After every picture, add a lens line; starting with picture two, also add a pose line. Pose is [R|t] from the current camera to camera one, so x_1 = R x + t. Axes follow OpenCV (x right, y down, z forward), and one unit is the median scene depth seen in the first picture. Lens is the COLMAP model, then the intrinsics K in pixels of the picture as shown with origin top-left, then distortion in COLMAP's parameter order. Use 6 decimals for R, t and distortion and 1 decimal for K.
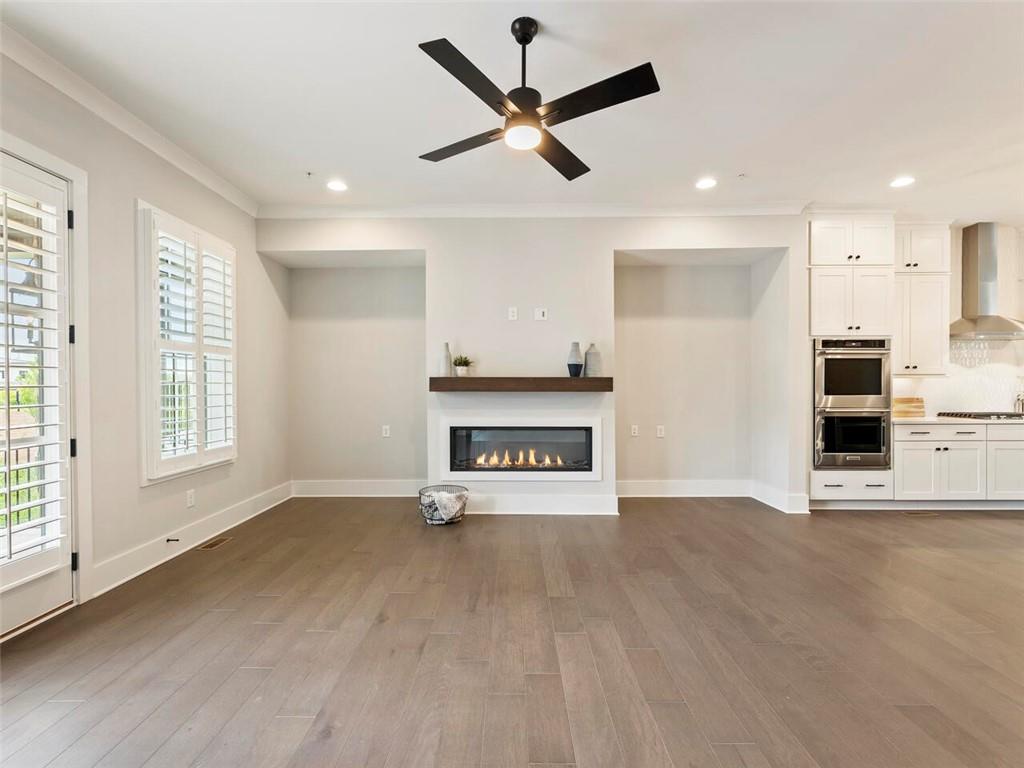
lens RADIAL K [[463.4, 0, 513.2], [0, 463.4, 387.4], [0, 0, 1]] dist [-0.004832, 0.001520]
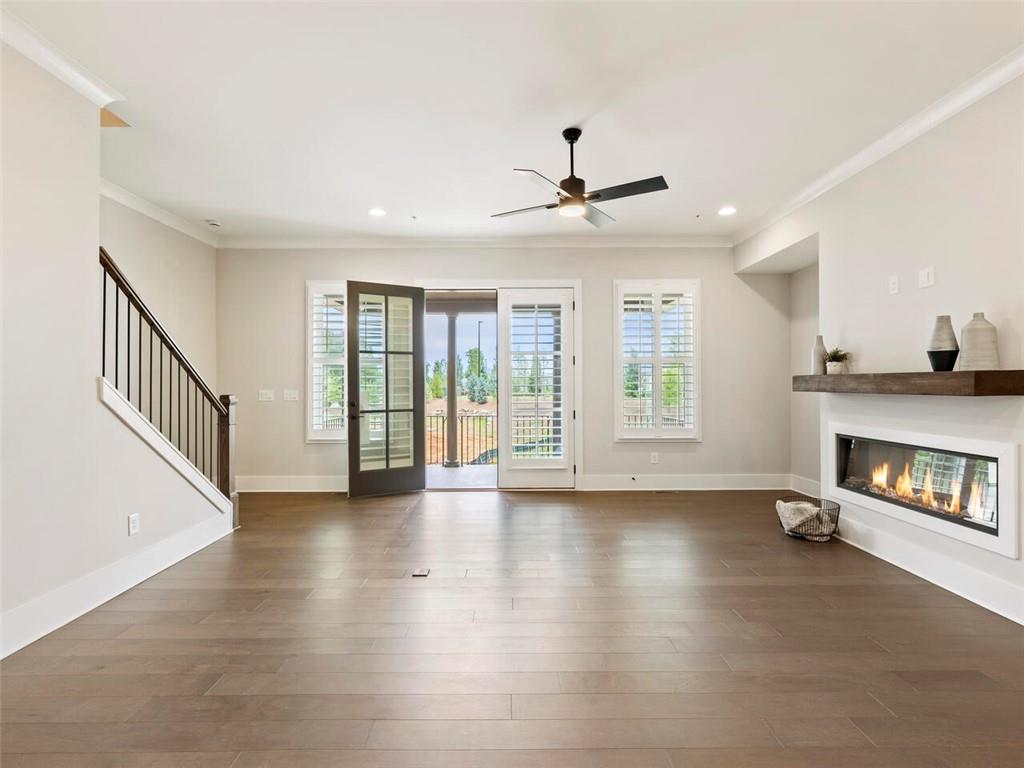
lens RADIAL K [[514.2, 0, 512.2], [0, 514.2, 385.8], [0, 0, 1]] dist [0.009121, -0.002145]
pose [[0.015522, 0.004285, -0.999870, 0.784592], [-0.000823, 0.999991, 0.004273, -0.005694], [0.999879, 0.000757, 0.015525, 0.391133]]
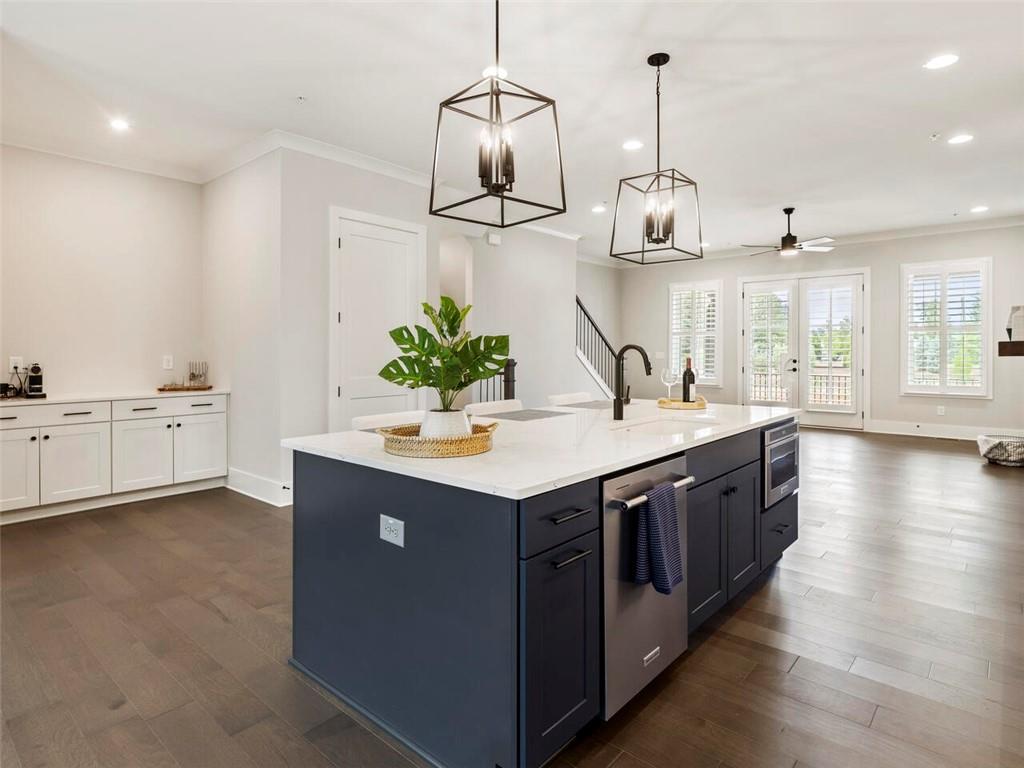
lens RADIAL K [[581.3, 0, 491.0], [0, 581.3, 352.4], [0, 0, 1]] dist [-0.005883, -0.000358]
pose [[-0.680931, 0.006510, -0.732319, 1.717928], [-0.000564, 0.999956, 0.009413, -0.009464], [0.732348, 0.006822, -0.680897, 0.980344]]
